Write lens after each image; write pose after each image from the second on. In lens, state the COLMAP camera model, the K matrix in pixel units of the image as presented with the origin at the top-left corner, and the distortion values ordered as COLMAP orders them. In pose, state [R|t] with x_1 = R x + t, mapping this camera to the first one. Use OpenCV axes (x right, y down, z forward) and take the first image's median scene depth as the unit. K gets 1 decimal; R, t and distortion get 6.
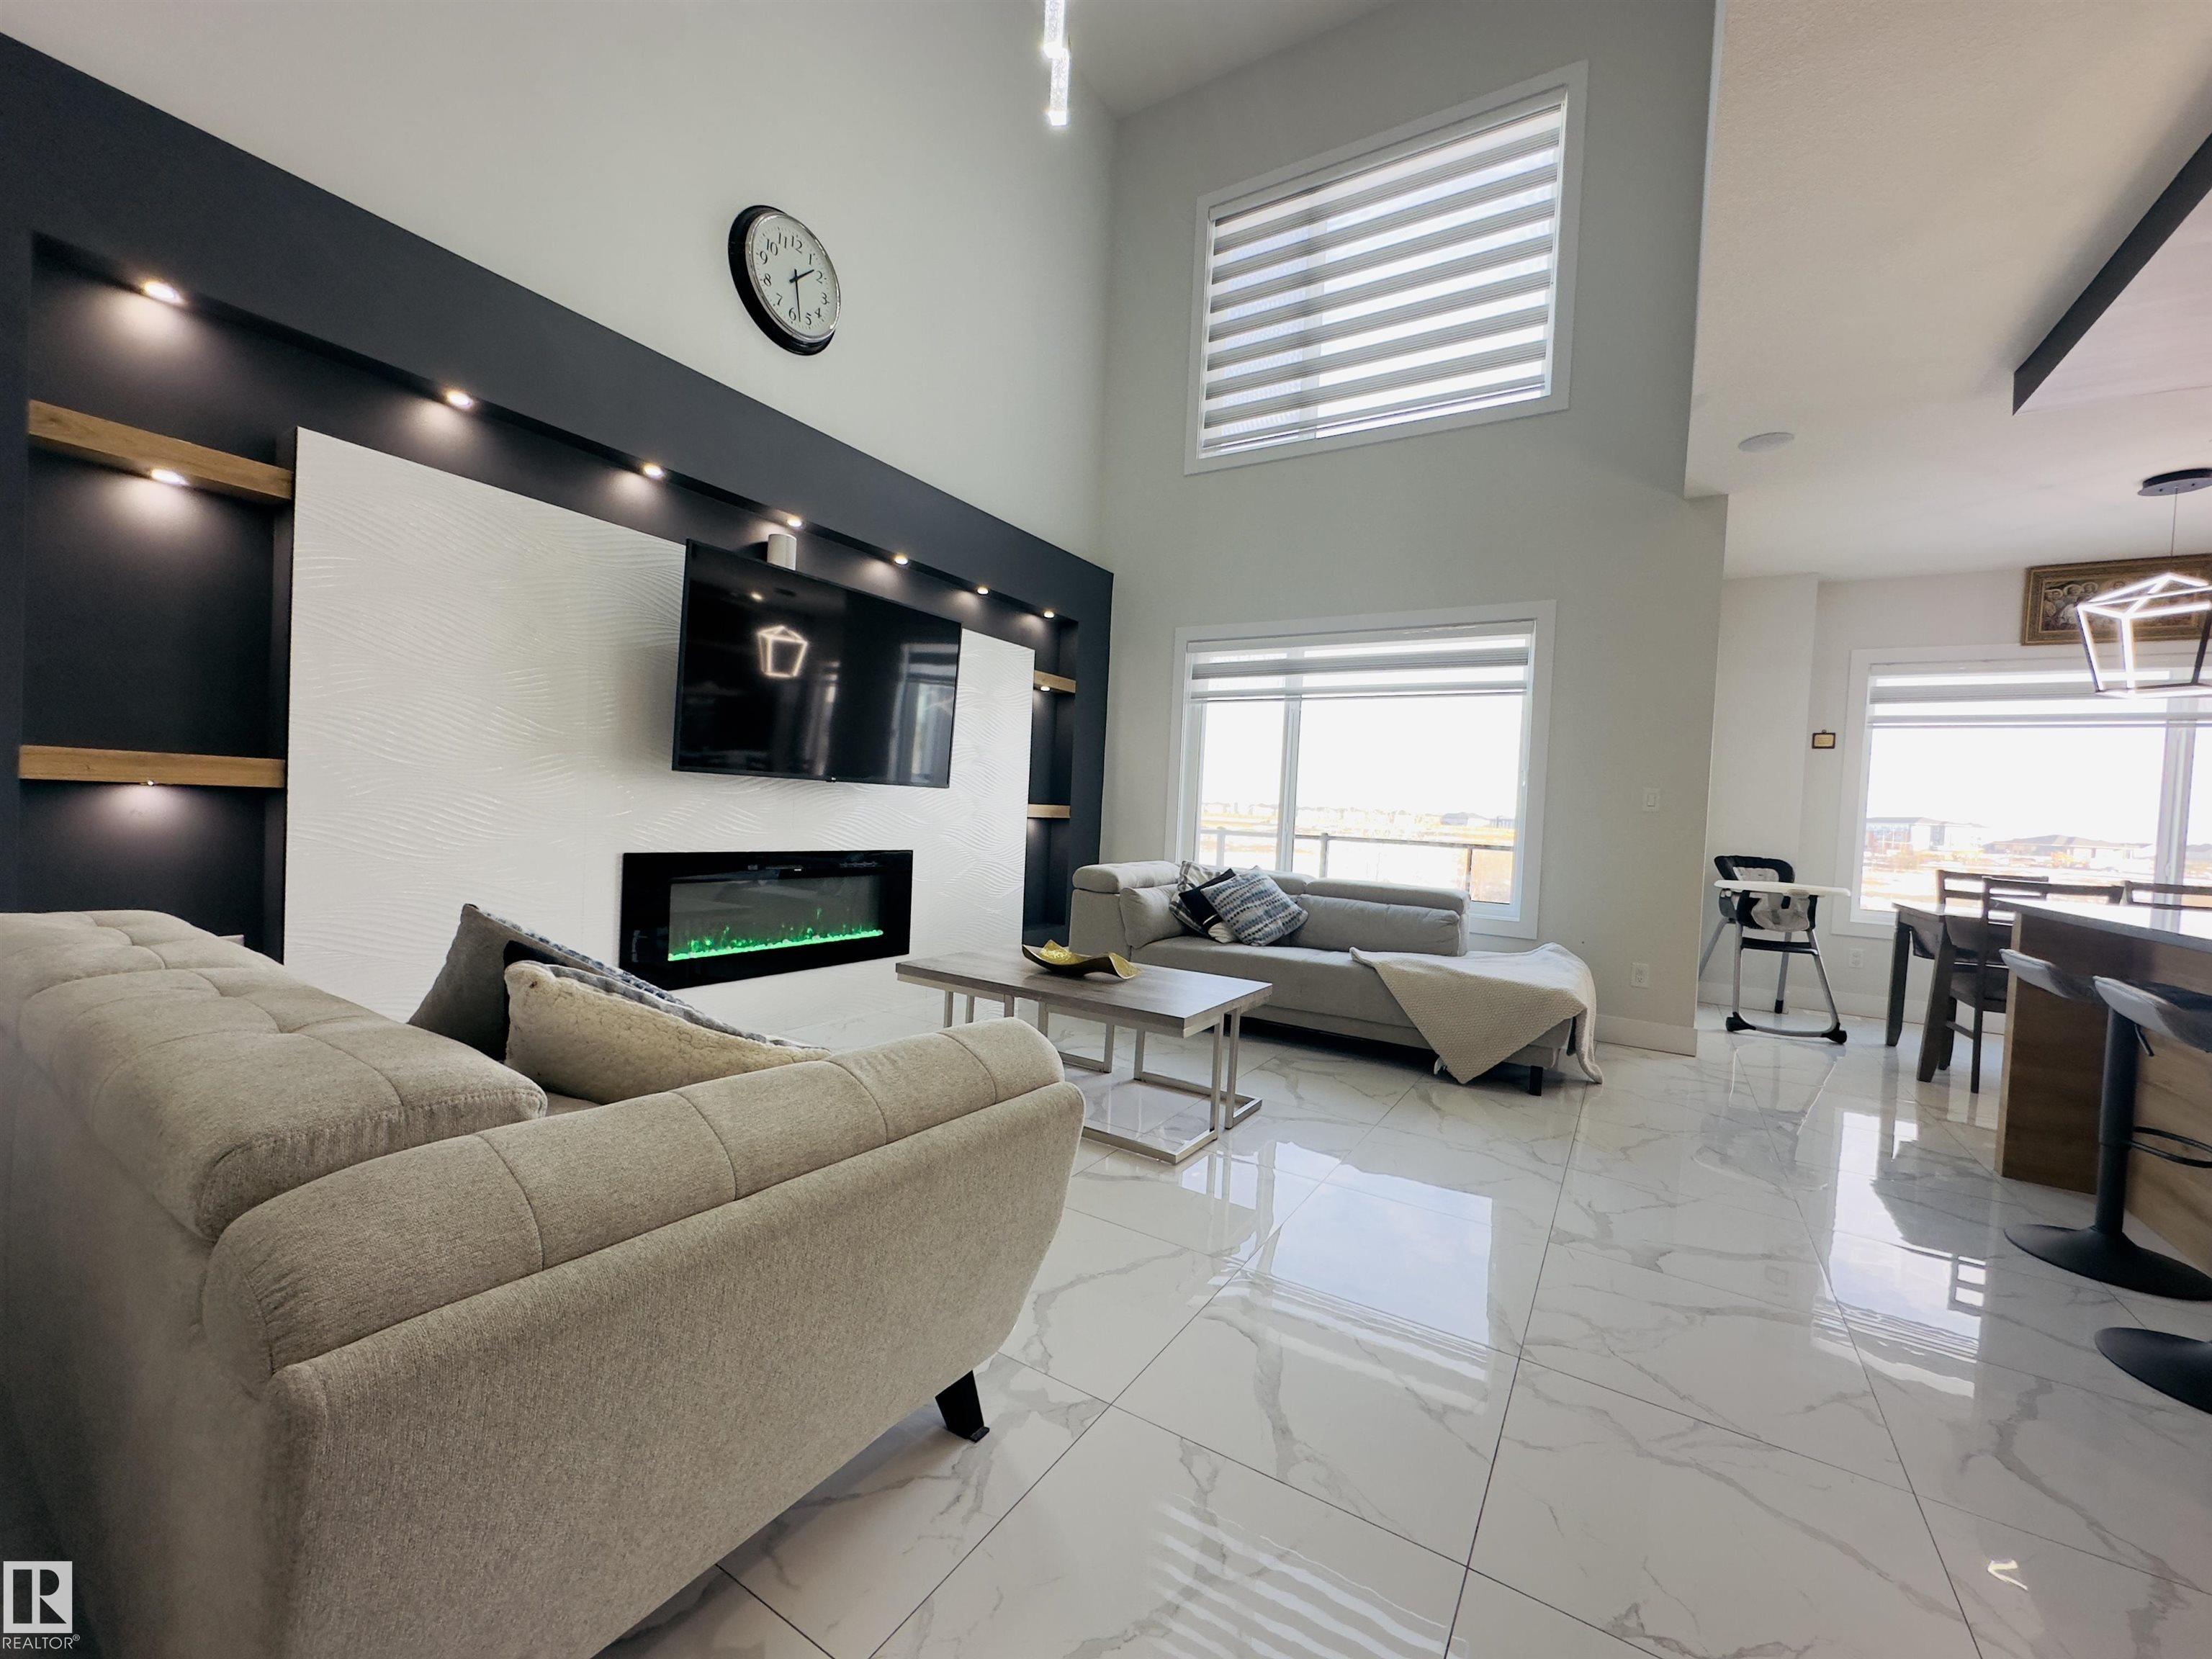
lens RADIAL K [[882.5, 0, 1104.3], [0, 882.5, 828.9], [0, 0, 1]] dist [-0.002796, 0.000196]
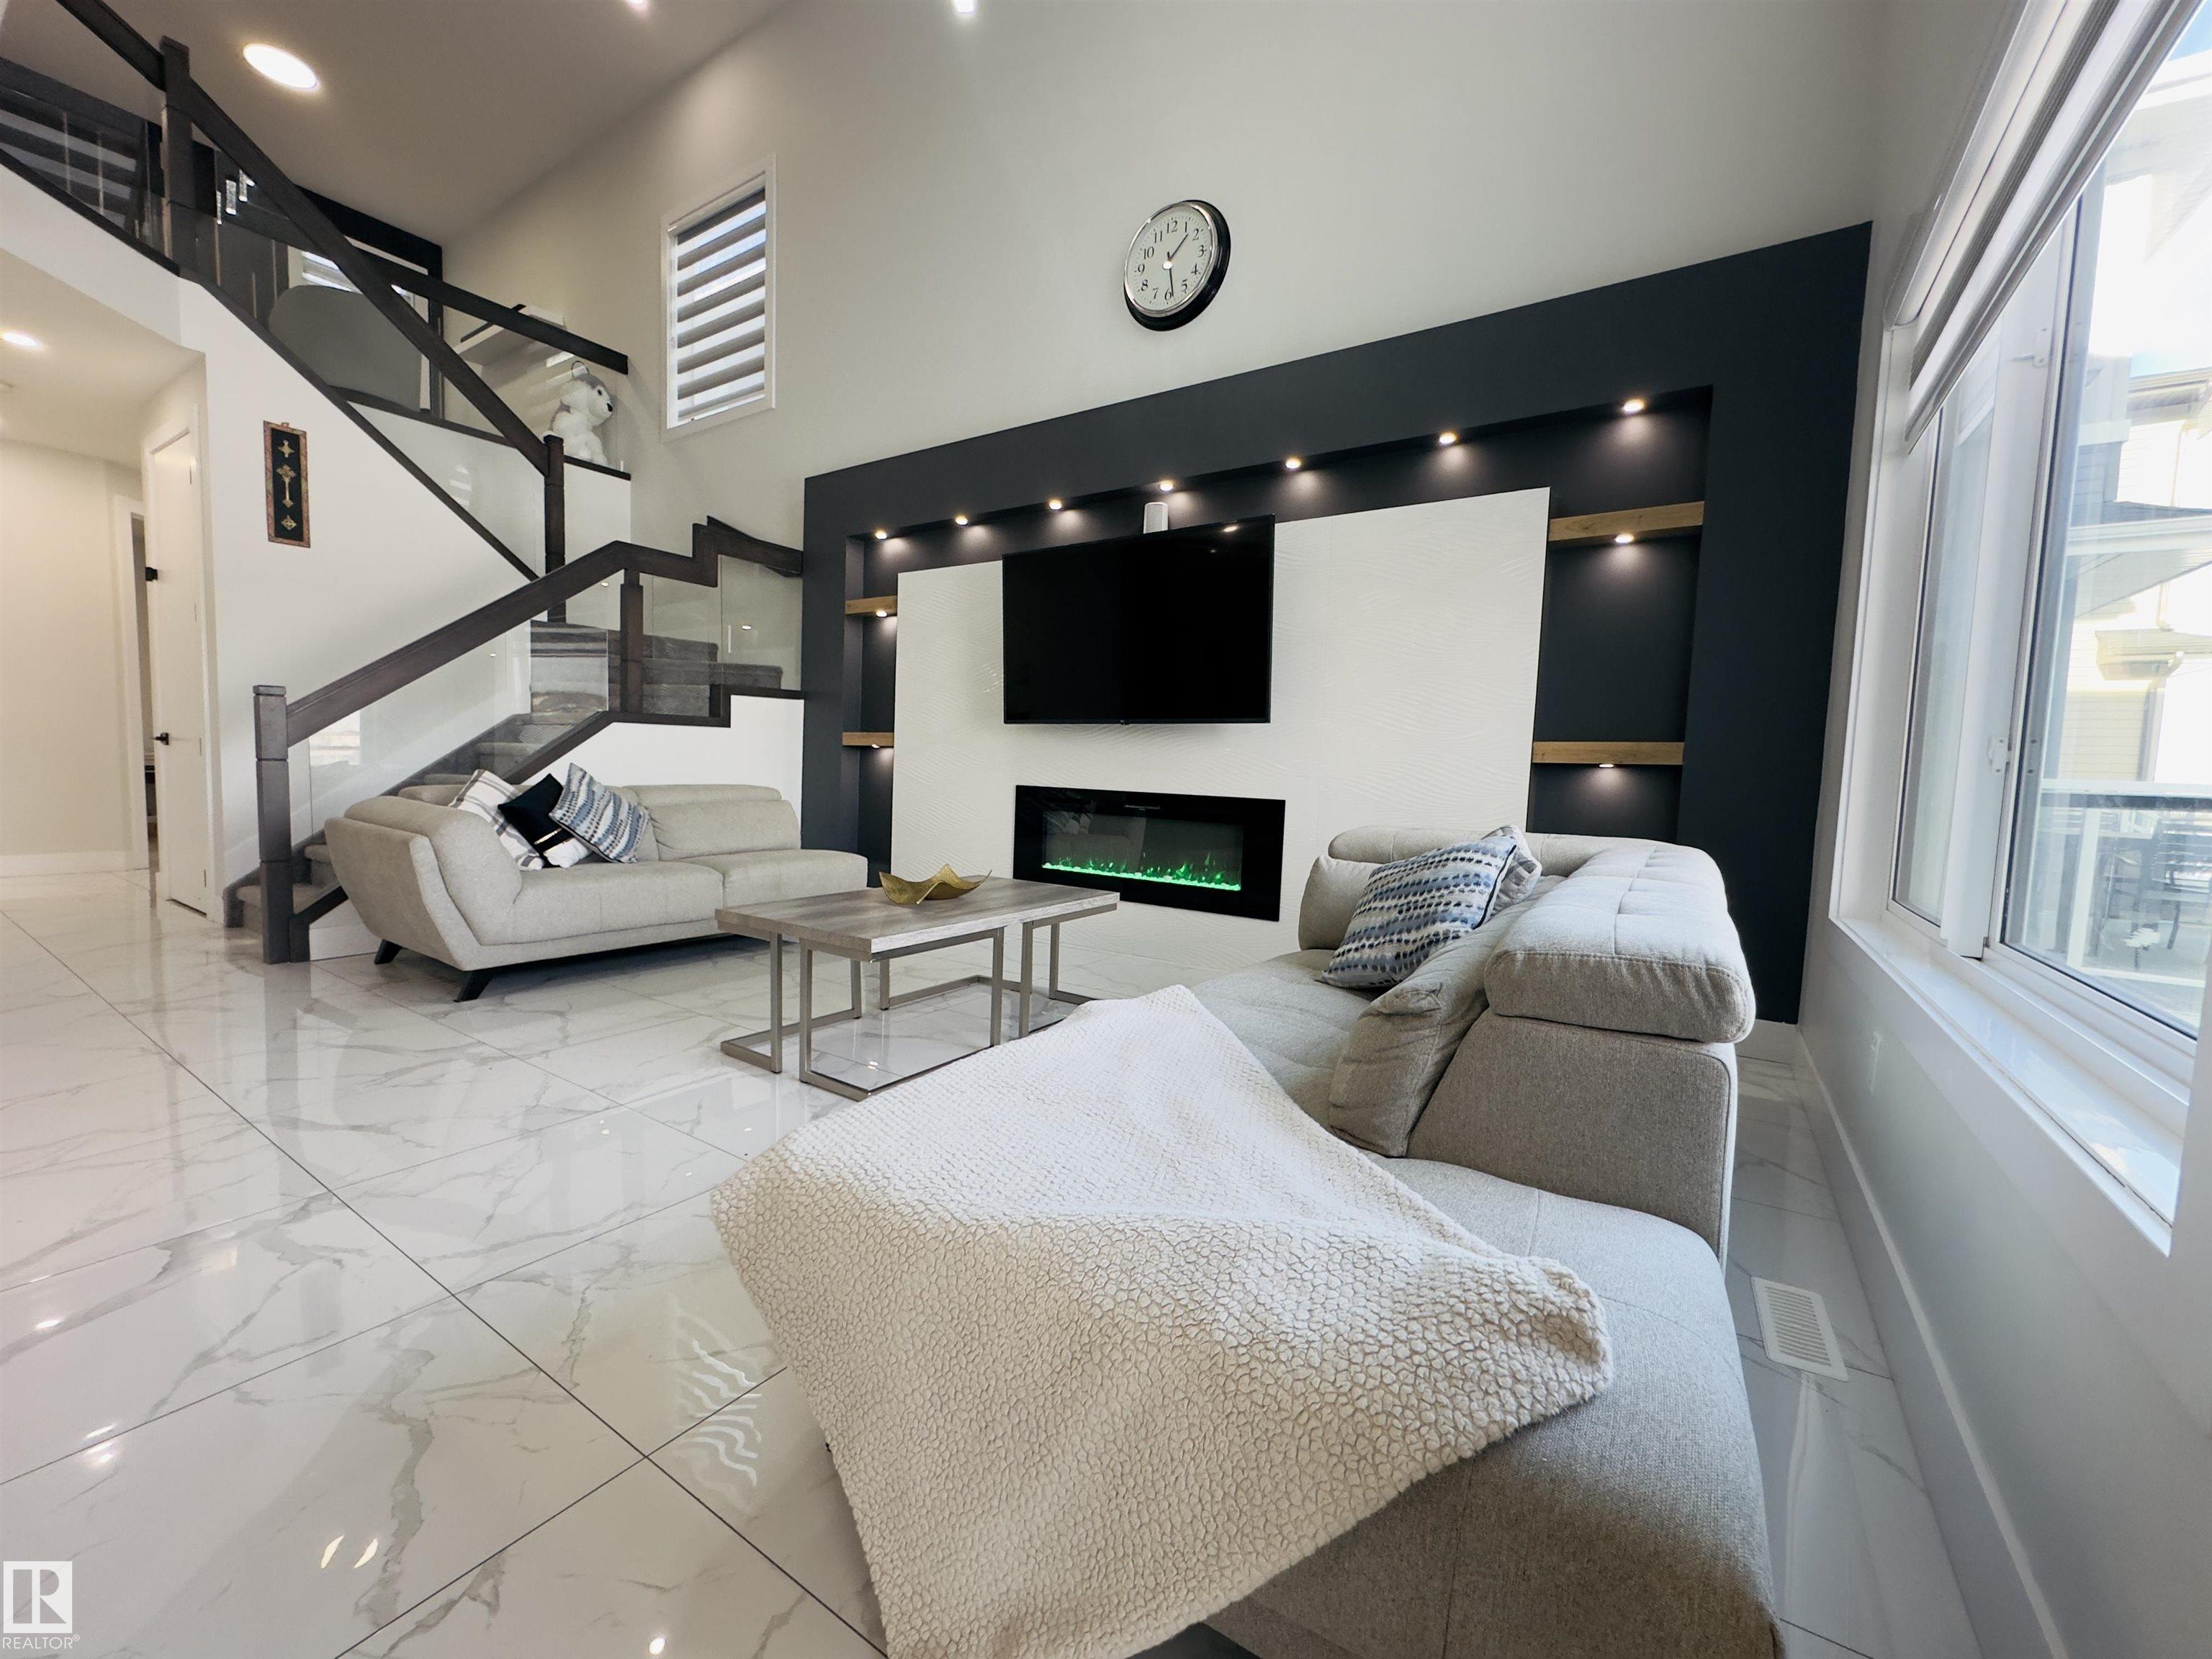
lens RADIAL K [[882.5, 0, 1109.2], [0, 882.5, 827.9], [0, 0, 1]] dist [-0.002796, 0.000196]
pose [[-0.029711, 0.020065, -0.999357, 0.918485], [-0.054189, 0.998296, 0.021654, 0.059875], [0.998089, 0.054798, -0.028573, 1.232699]]
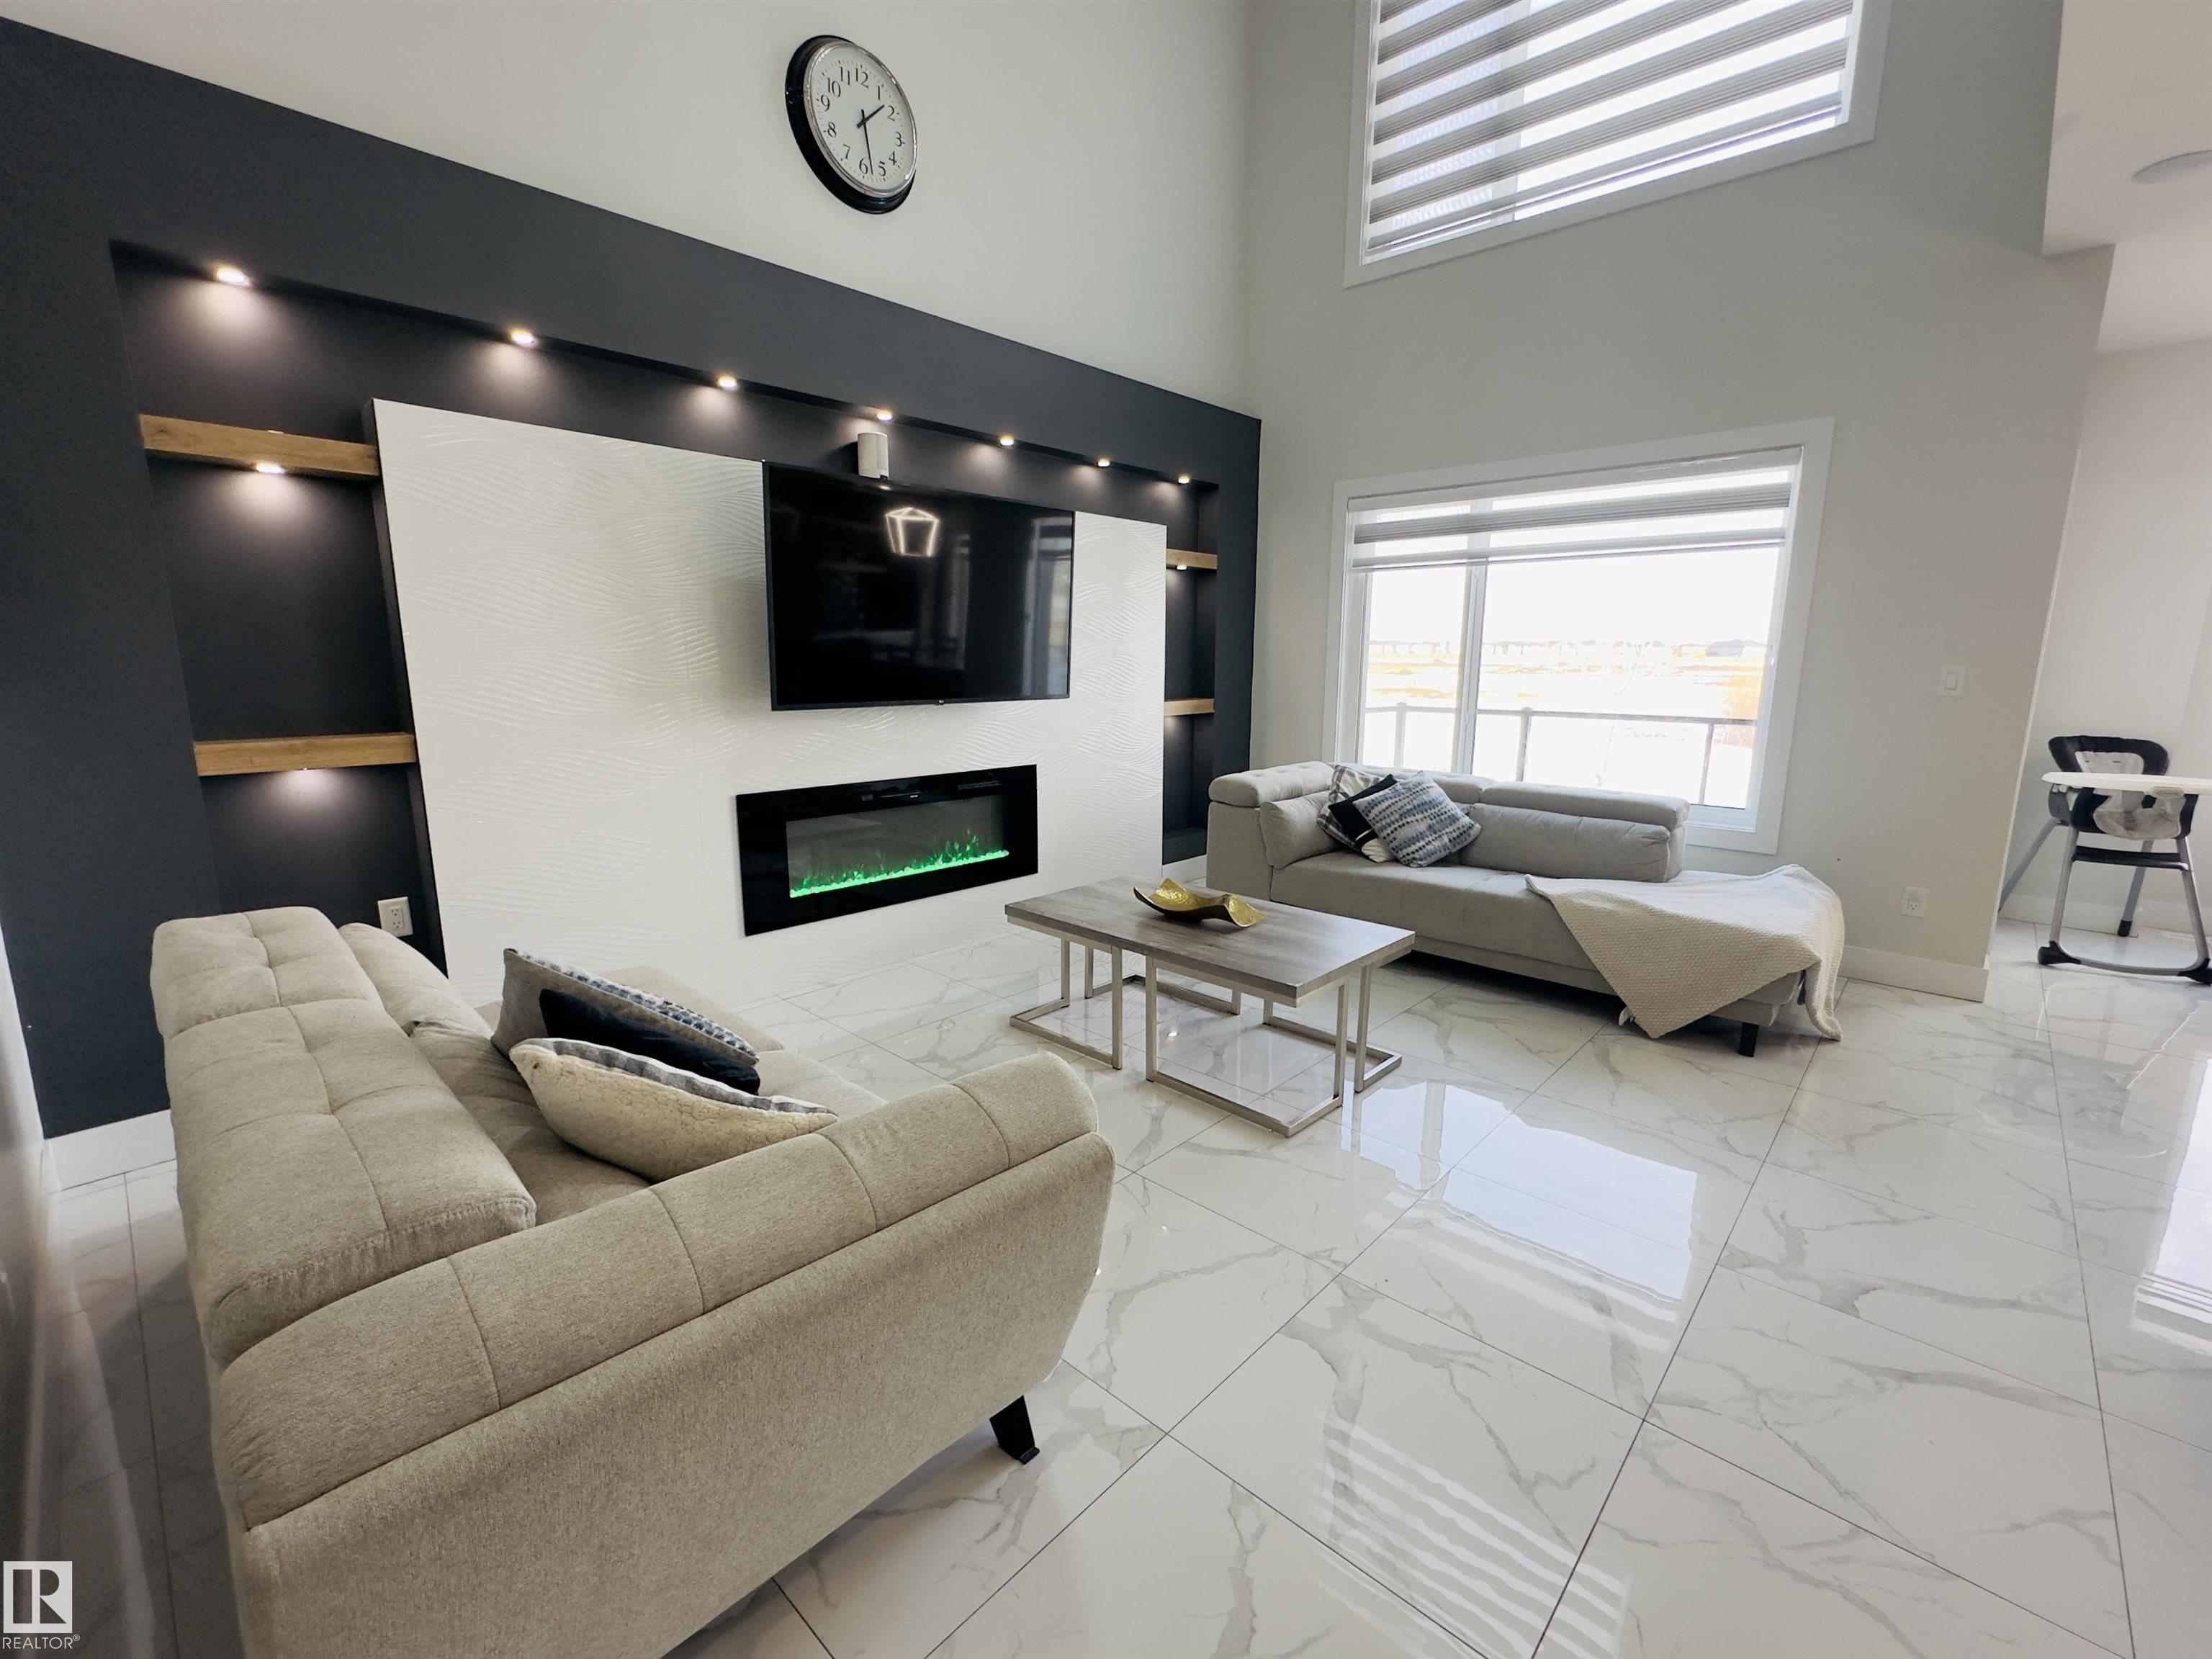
lens RADIAL K [[948.3, 0, 1103.3], [0, 948.3, 829.2], [0, 0, 1]] dist [-0.002454, 0.000198]
pose [[0.979957, -0.008869, -0.199011, 0.075873], [0.039622, 0.987726, 0.151085, -0.082352], [0.195228, -0.155942, 0.968281, 0.039581]]
